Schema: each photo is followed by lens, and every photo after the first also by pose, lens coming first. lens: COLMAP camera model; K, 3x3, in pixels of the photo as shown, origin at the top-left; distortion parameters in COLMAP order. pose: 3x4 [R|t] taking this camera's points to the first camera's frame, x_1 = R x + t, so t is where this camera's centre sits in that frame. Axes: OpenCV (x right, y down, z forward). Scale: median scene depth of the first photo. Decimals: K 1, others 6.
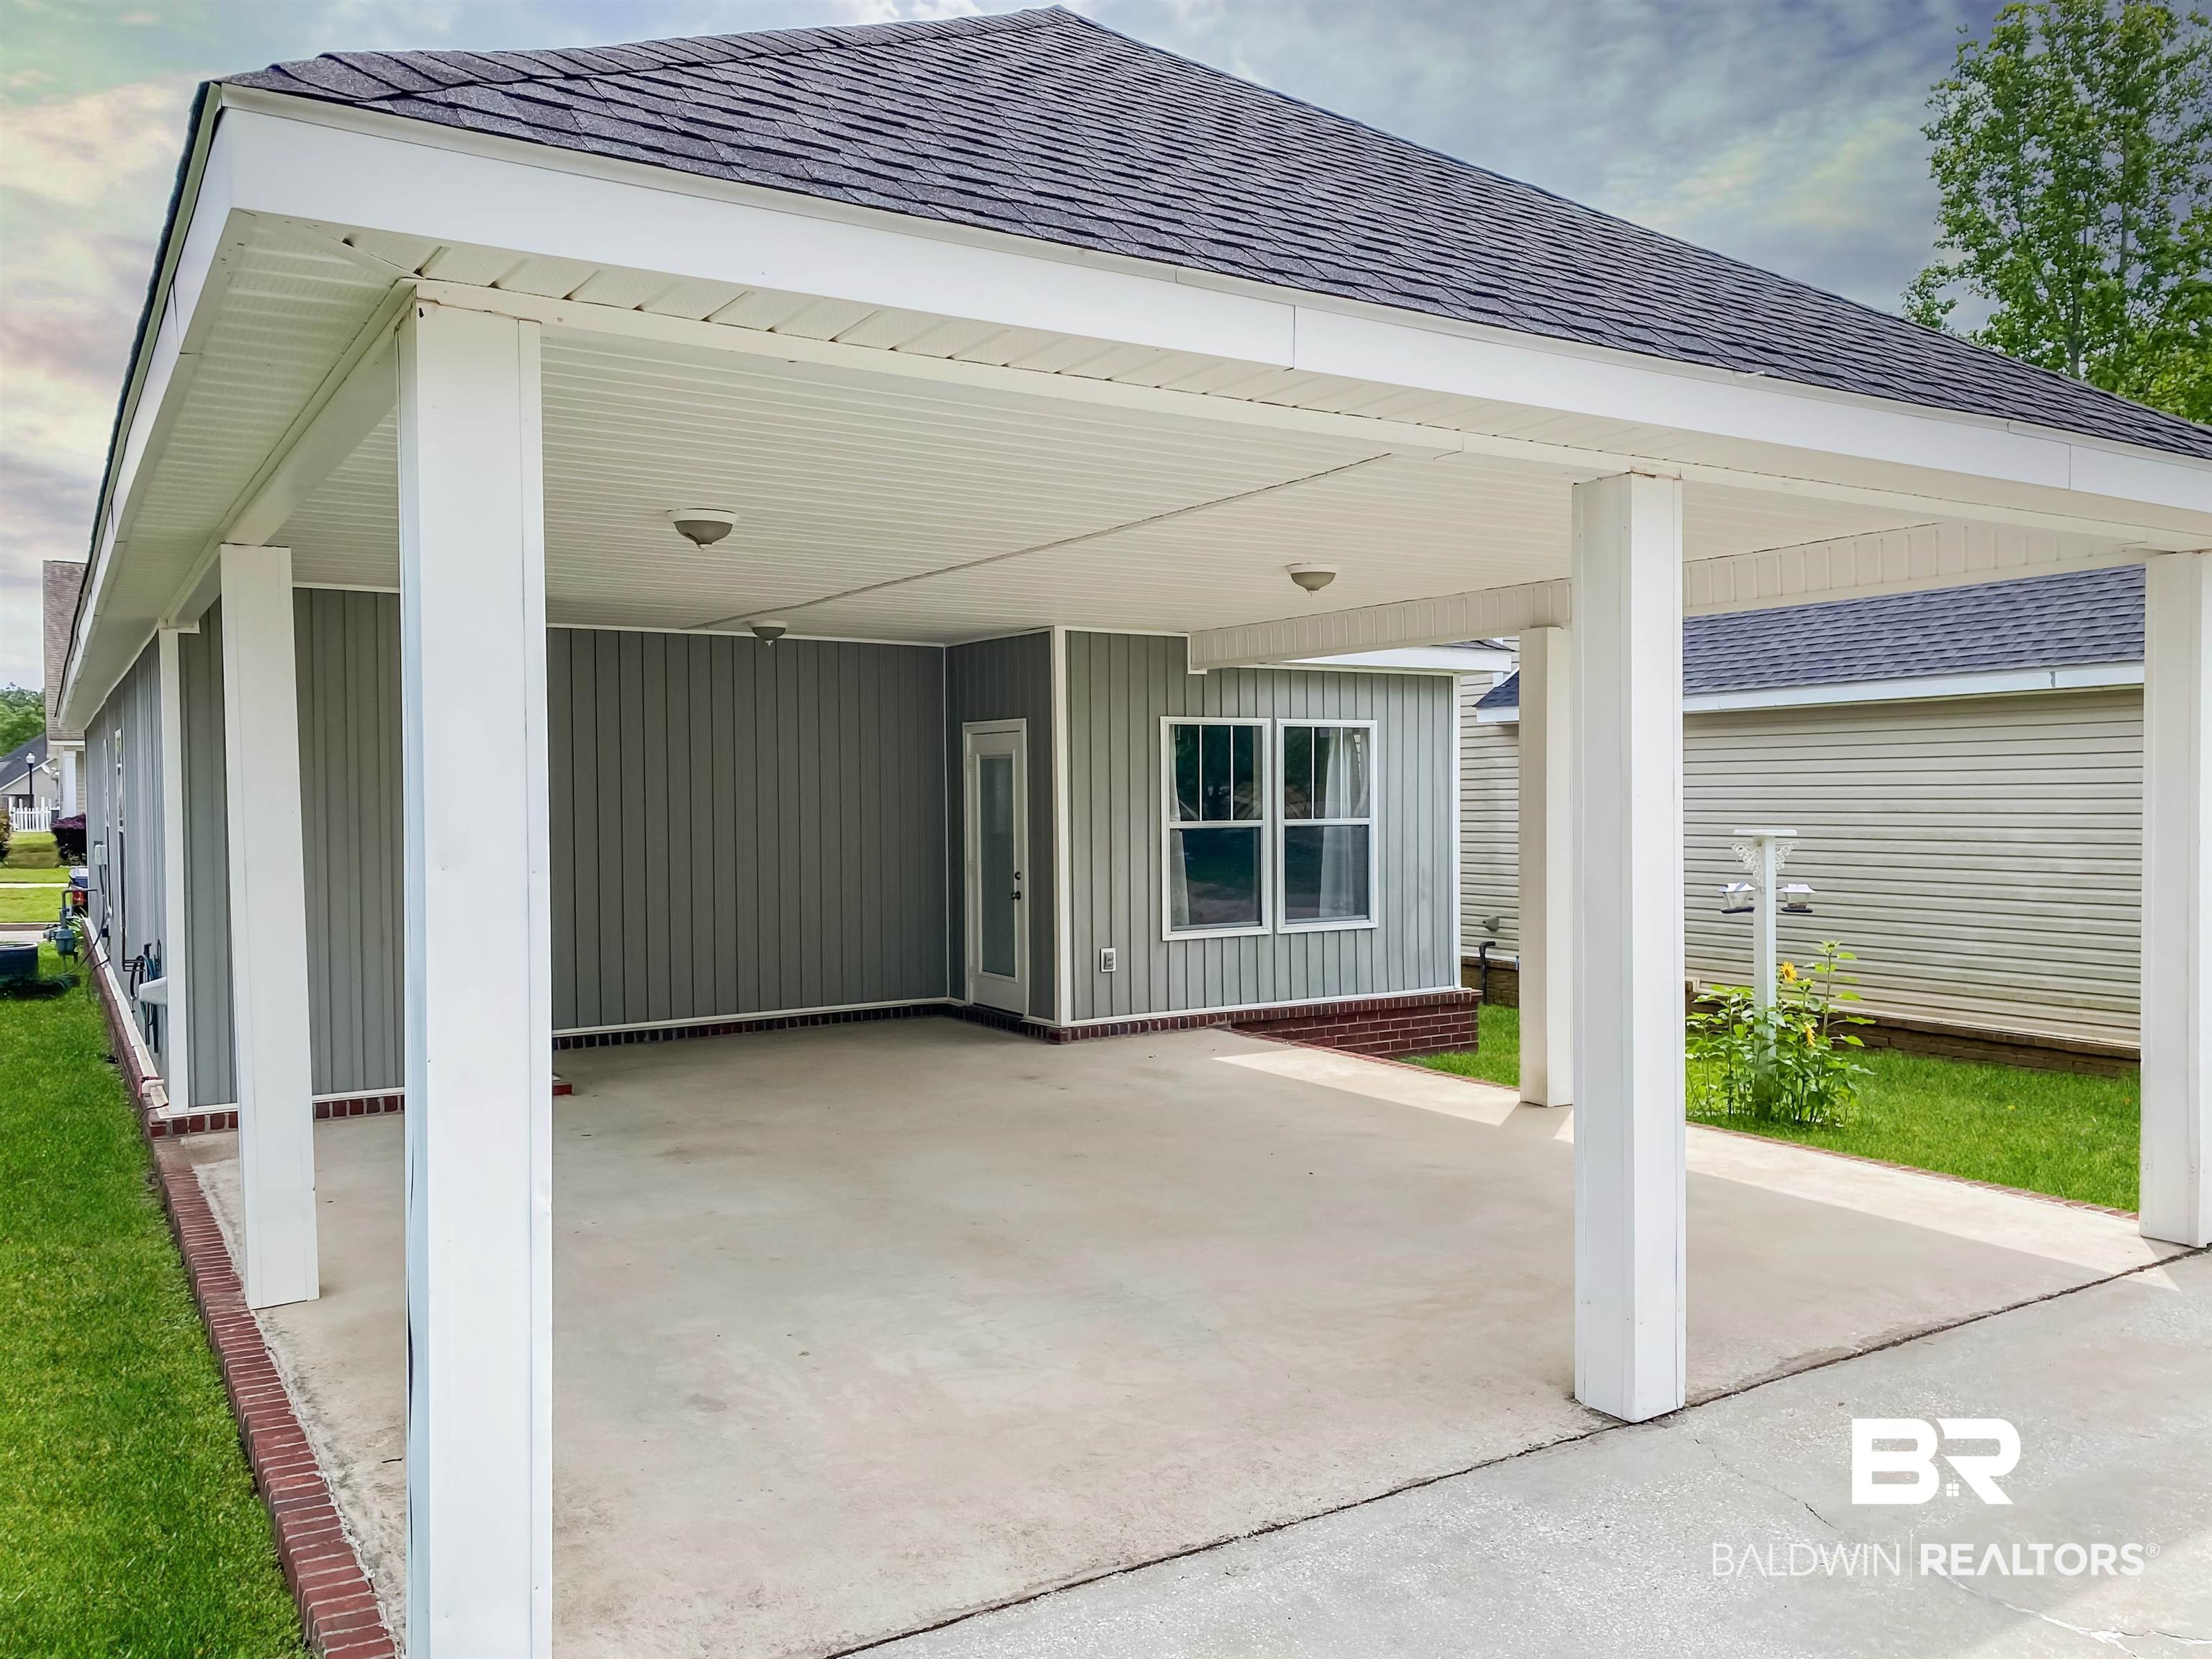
lens RADIAL K [[1677.1, 0, 1088.5], [0, 1677.1, 820.9], [0, 0, 1]] dist [0.047683, -0.037013]
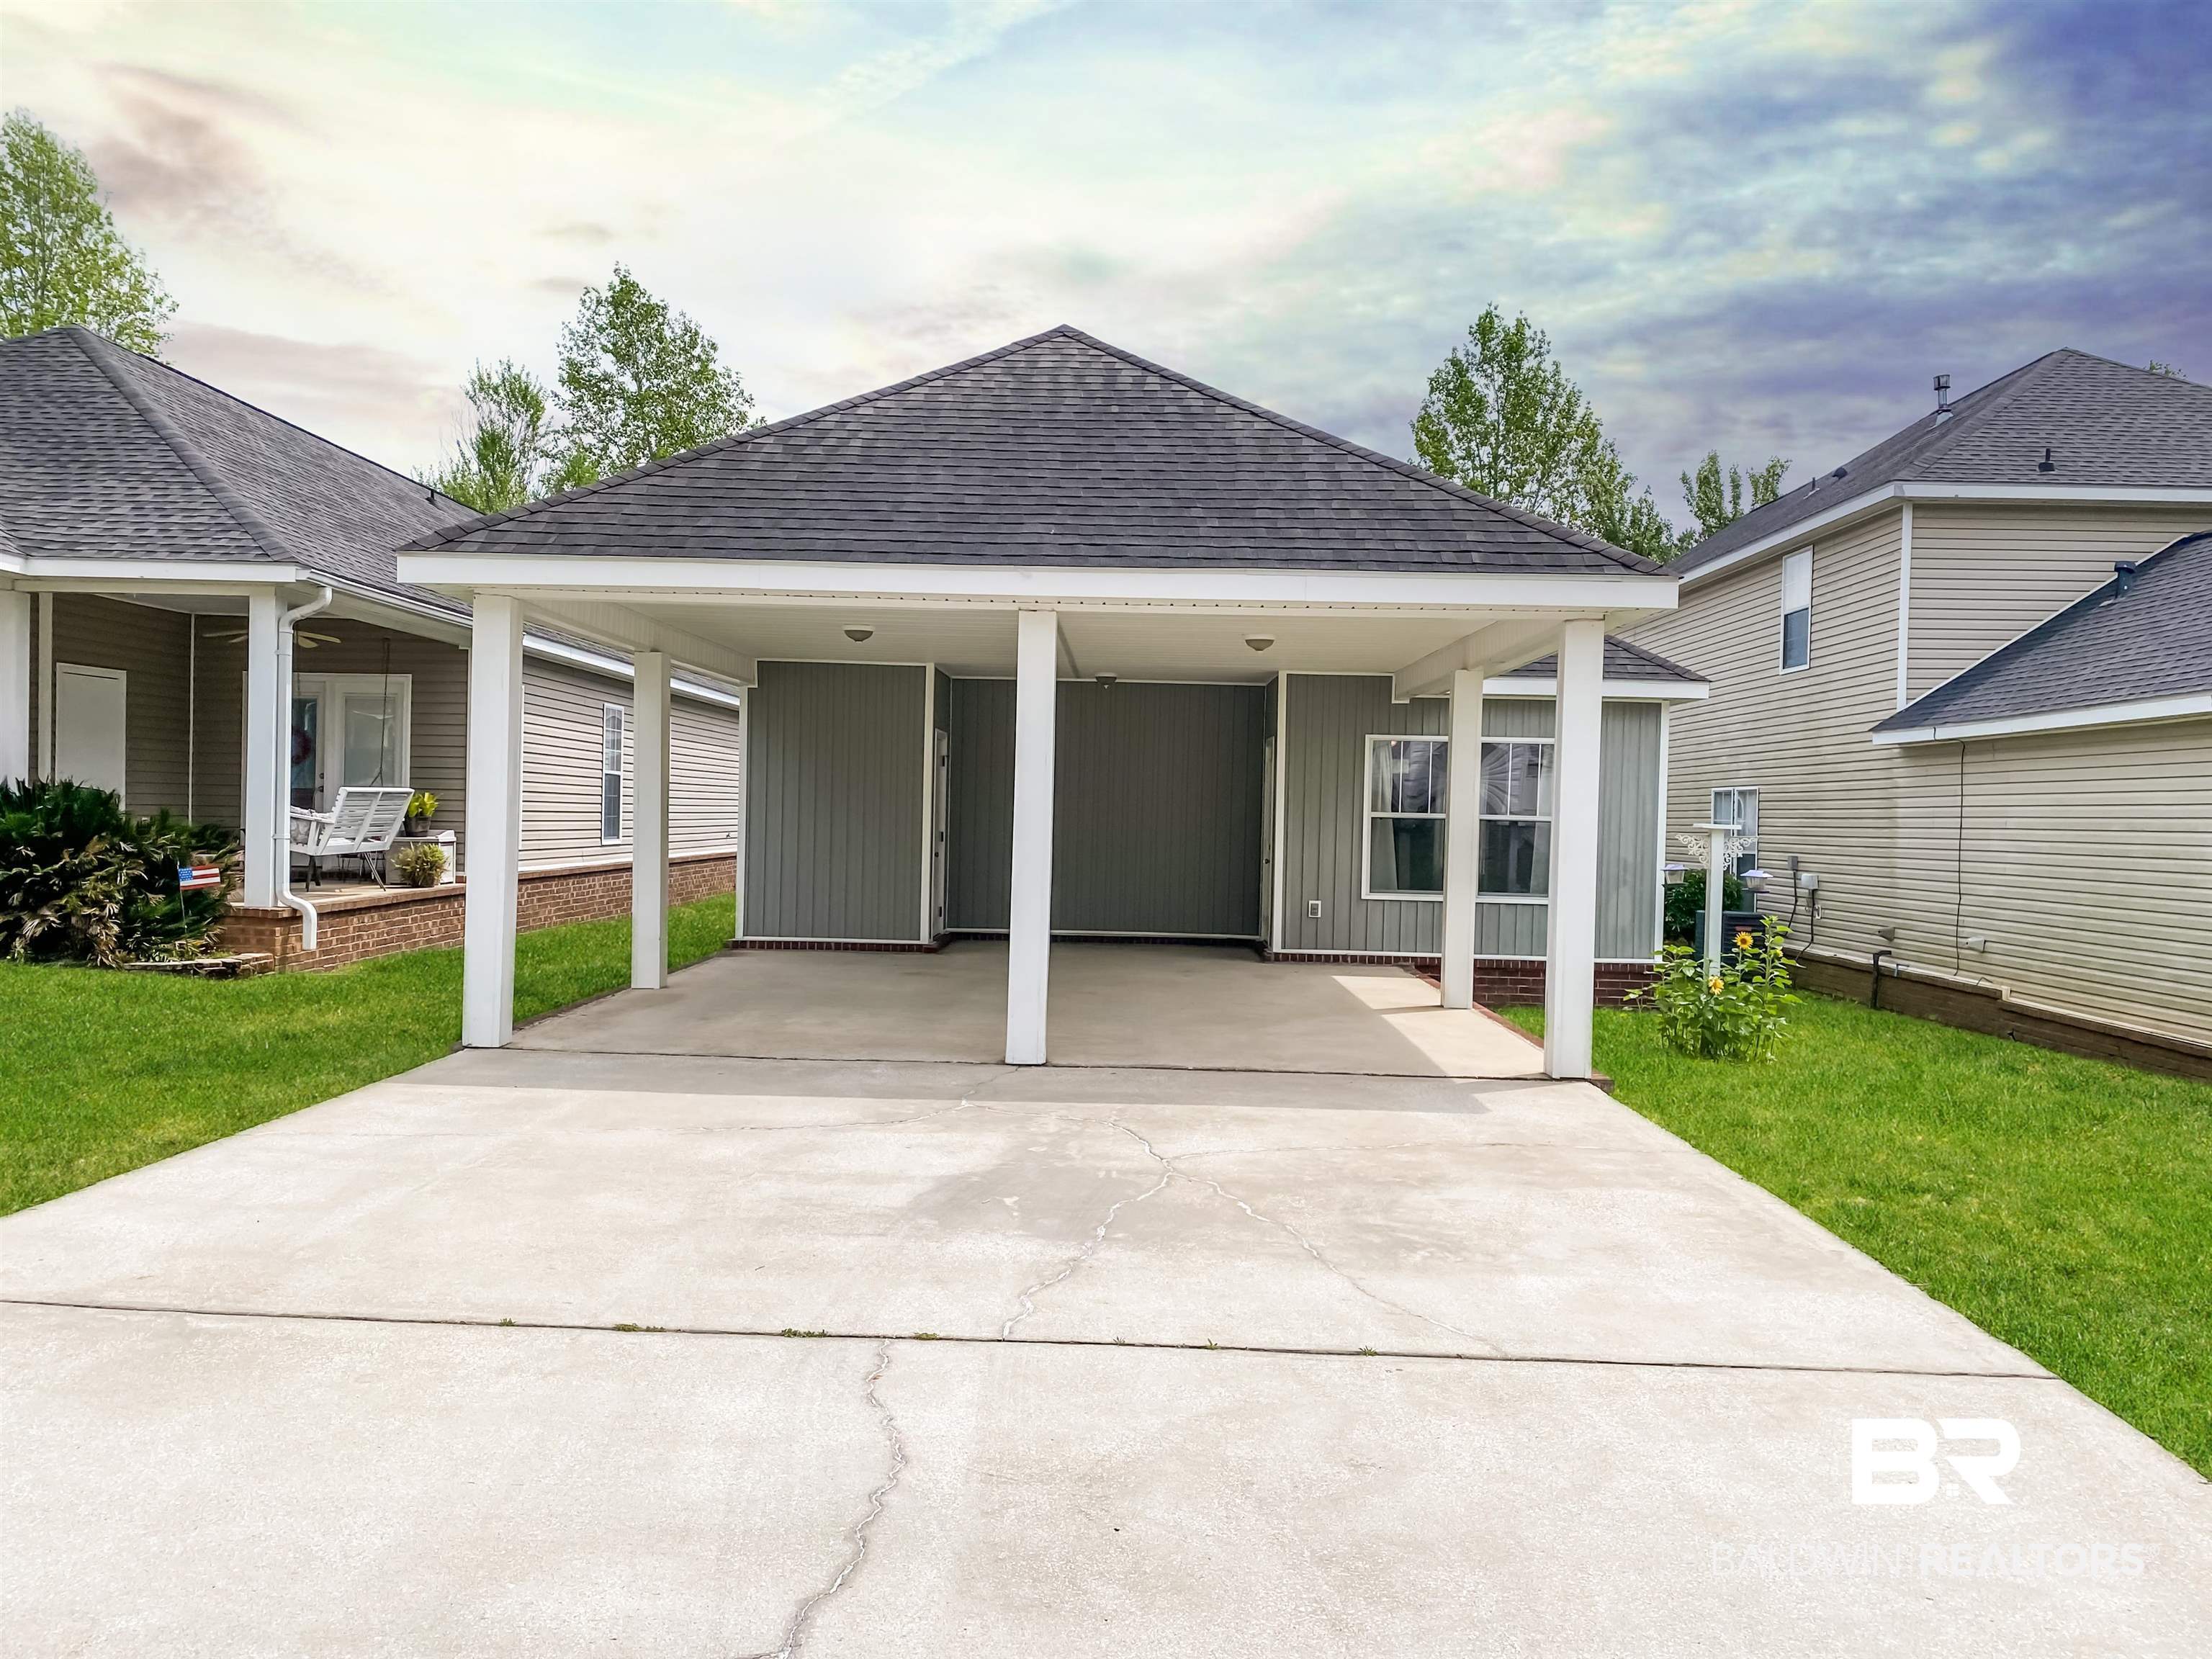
lens RADIAL K [[1677.1, 0, 1088.5], [0, 1677.1, 820.9], [0, 0, 1]] dist [0.047683, -0.037013]
pose [[0.835812, 0.029331, -0.548232, 0.597561], [-0.039199, 0.999212, -0.006302, 0.024396], [0.547615, 0.026757, 0.836303, -0.260677]]
